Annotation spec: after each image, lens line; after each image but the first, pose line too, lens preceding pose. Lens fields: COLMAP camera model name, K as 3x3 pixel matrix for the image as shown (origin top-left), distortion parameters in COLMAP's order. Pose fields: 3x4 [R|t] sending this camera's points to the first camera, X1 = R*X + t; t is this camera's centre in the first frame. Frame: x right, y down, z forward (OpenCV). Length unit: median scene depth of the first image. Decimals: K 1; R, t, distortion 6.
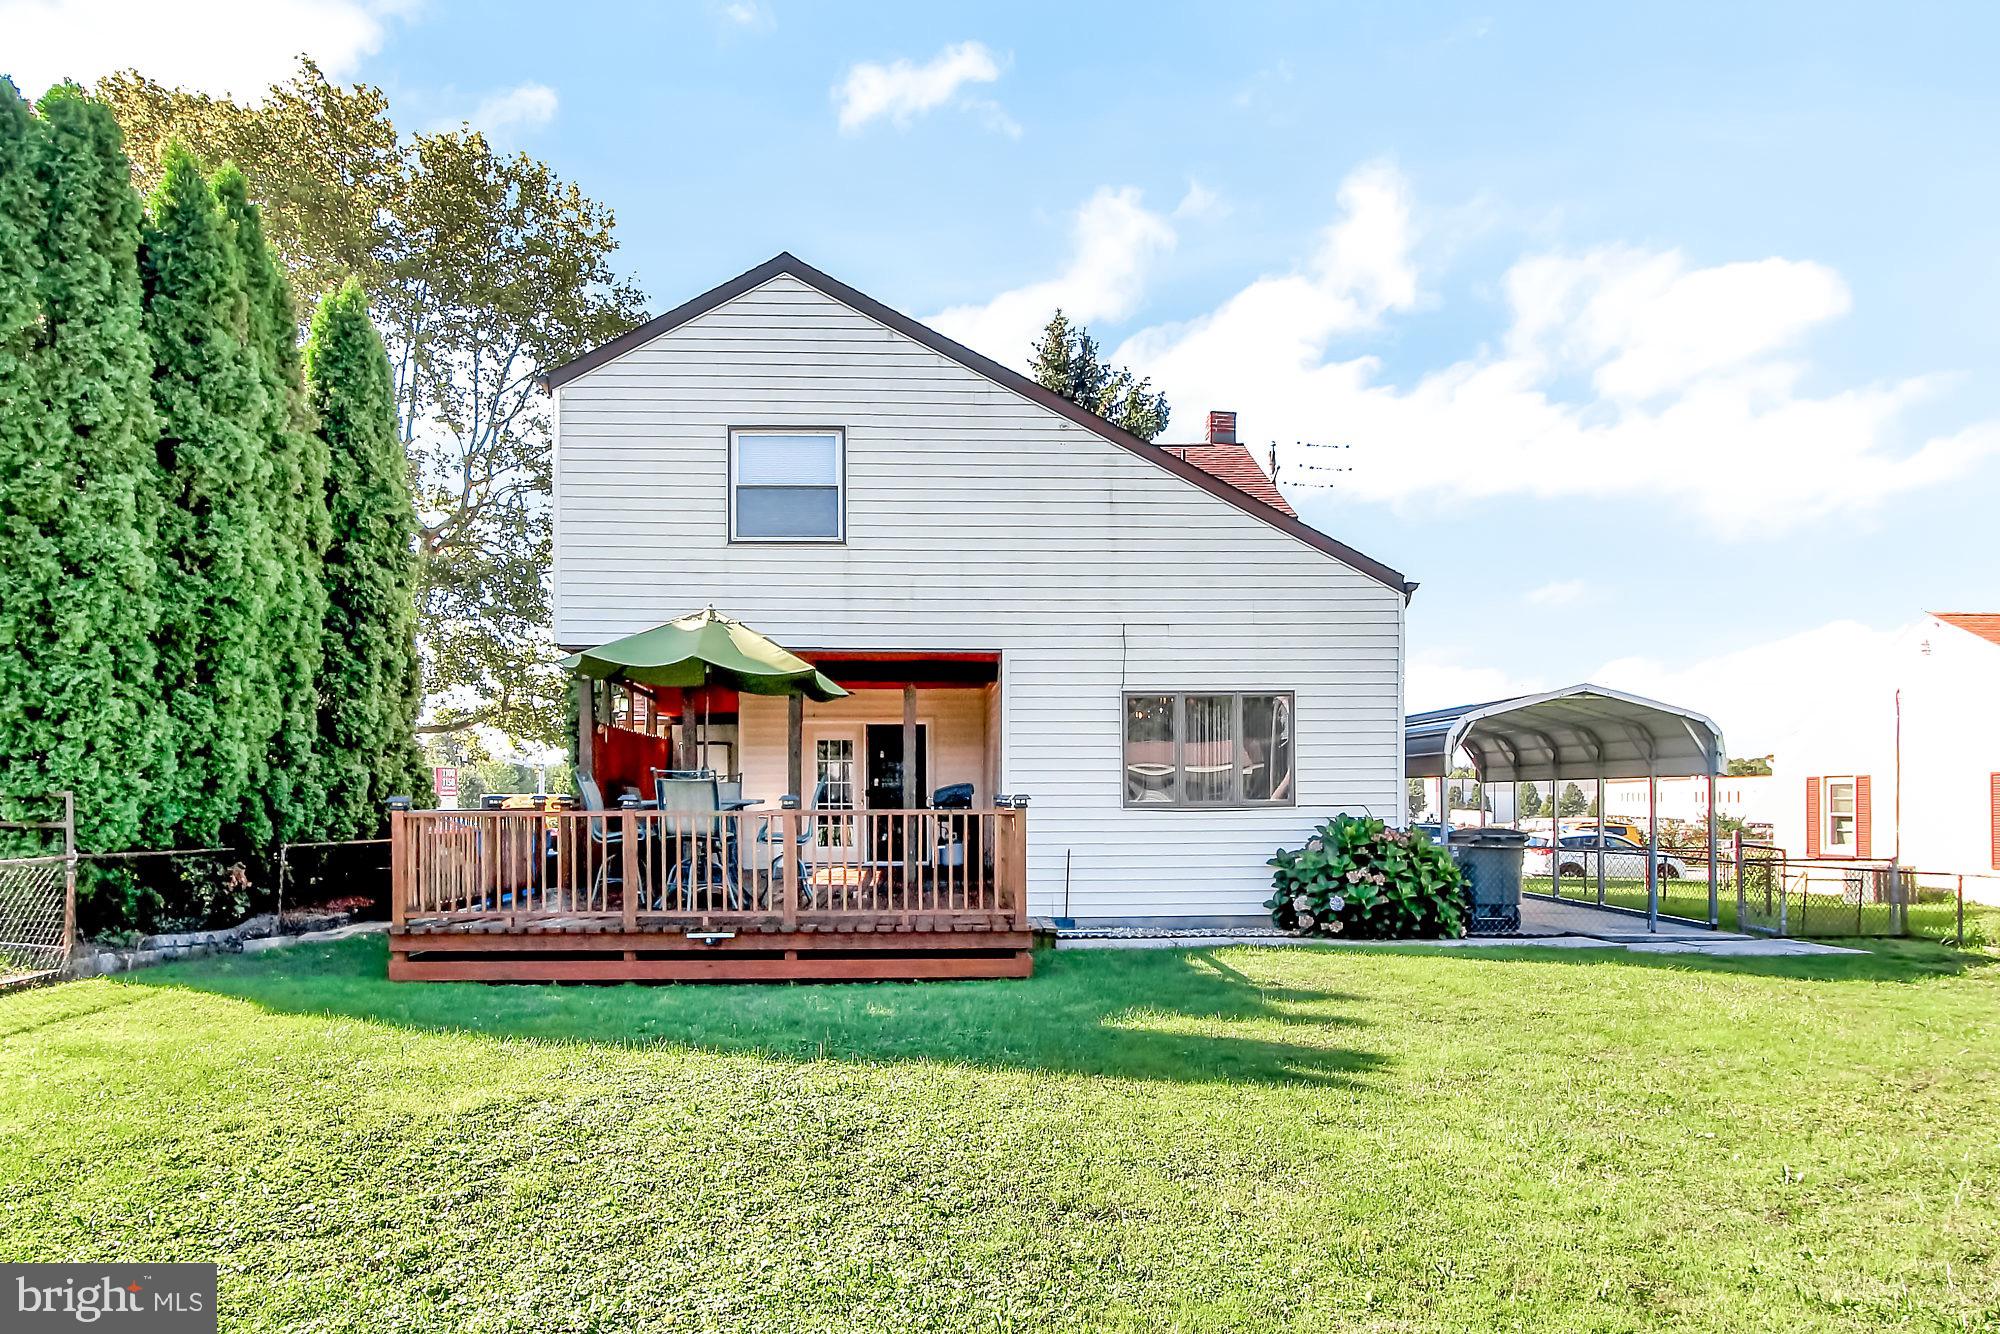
lens RADIAL K [[1303.9, 0, 1000.0], [0, 1303.9, 733.4], [0, 0, 1]] dist [0.000028, 0.000235]
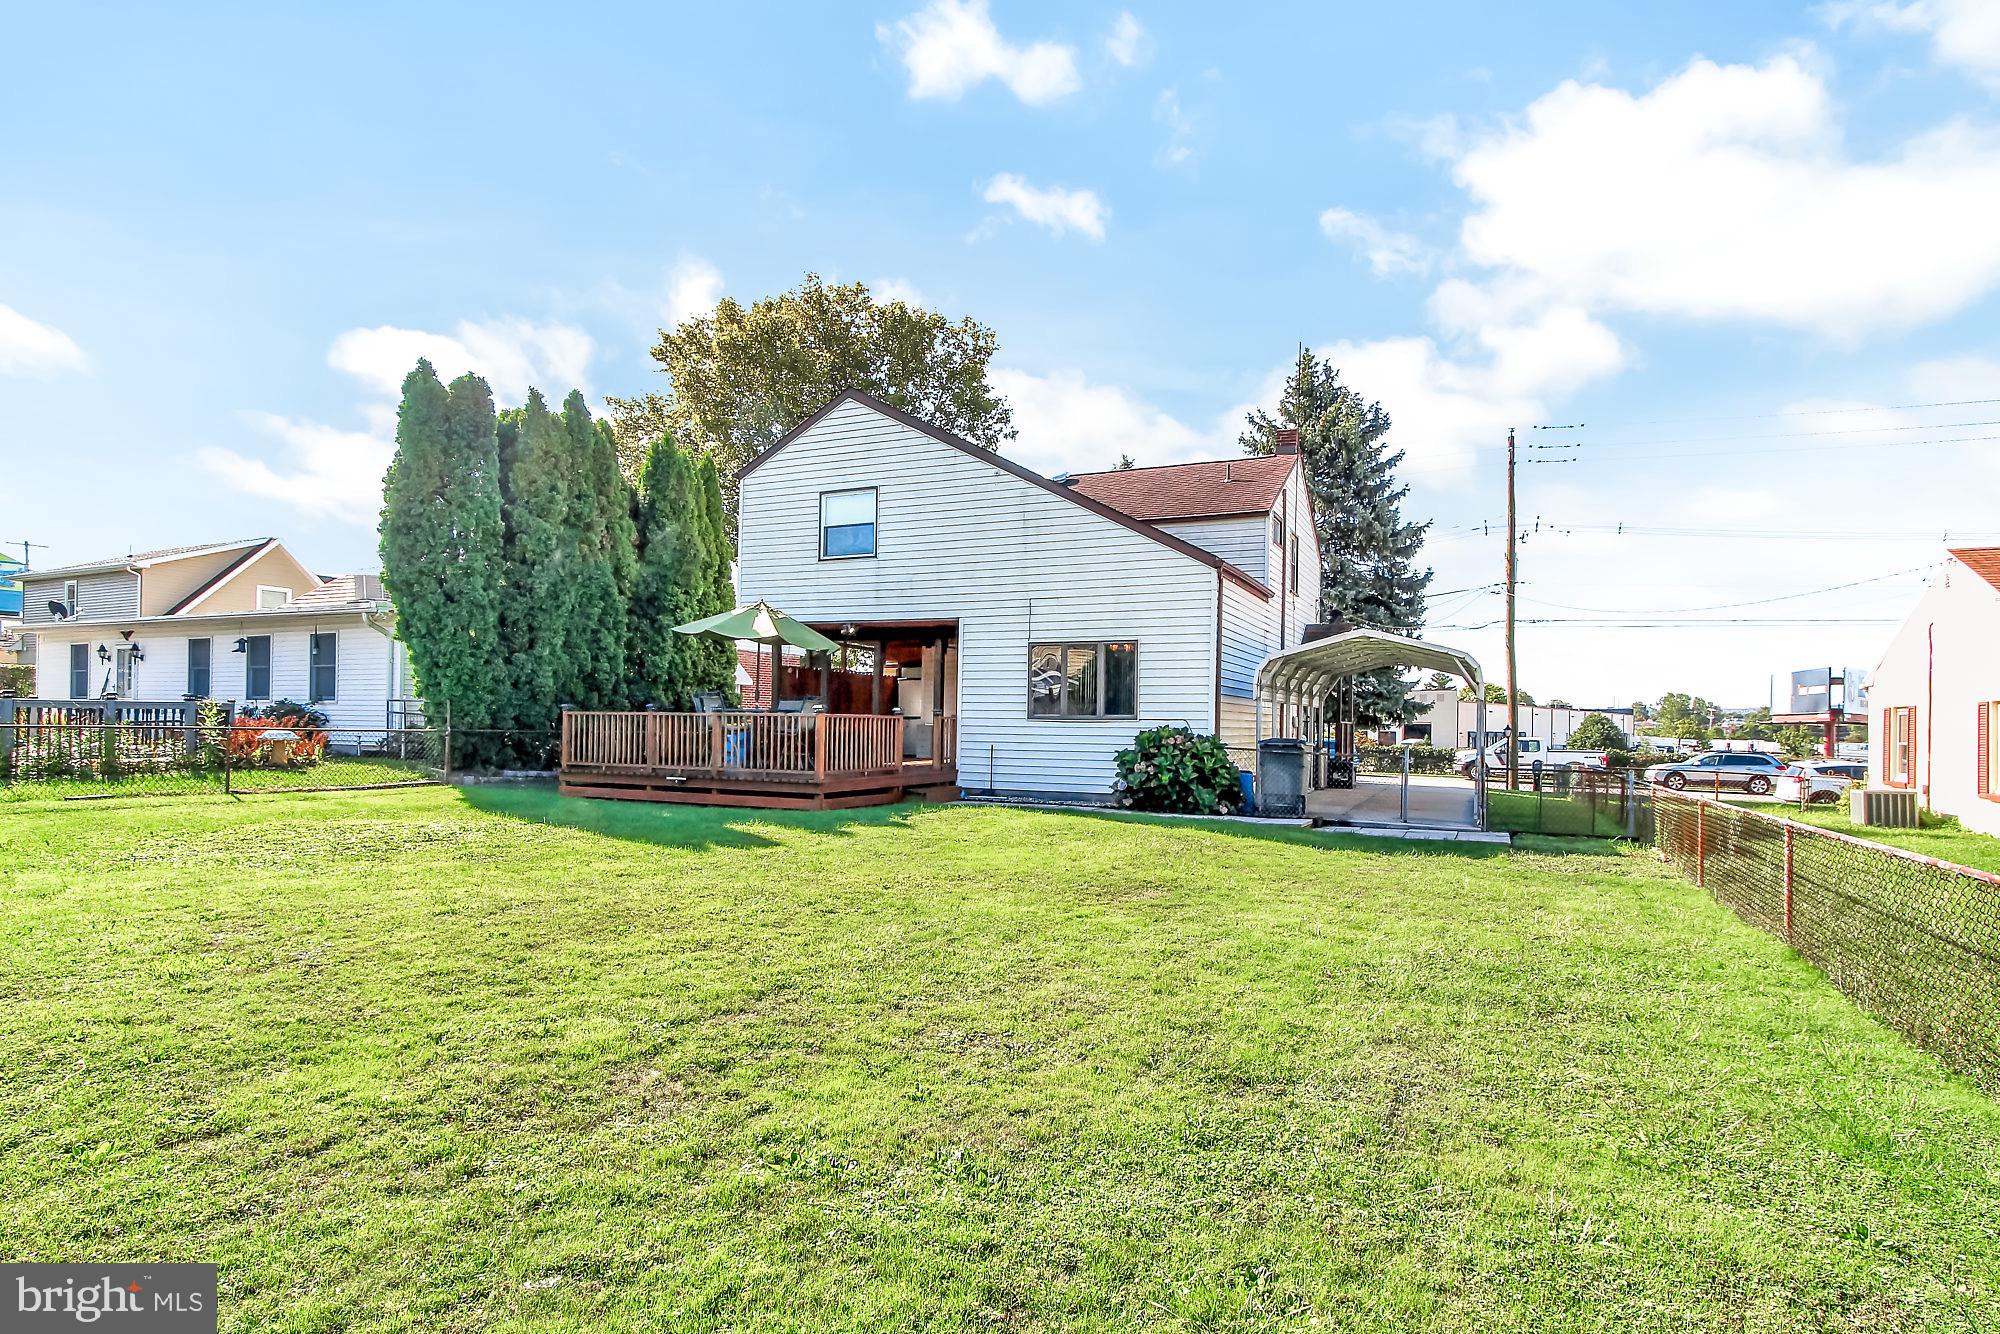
lens RADIAL K [[979.0, 0, 1000.0], [0, 979.0, 667.0], [0, 0, 1]] dist [-0.001220, -0.000256]
pose [[0.895340, -0.009245, -0.445288, 0.575001], [0.005169, 0.999933, -0.010367, 0.007601], [0.445354, 0.006981, 0.895328, -0.041202]]
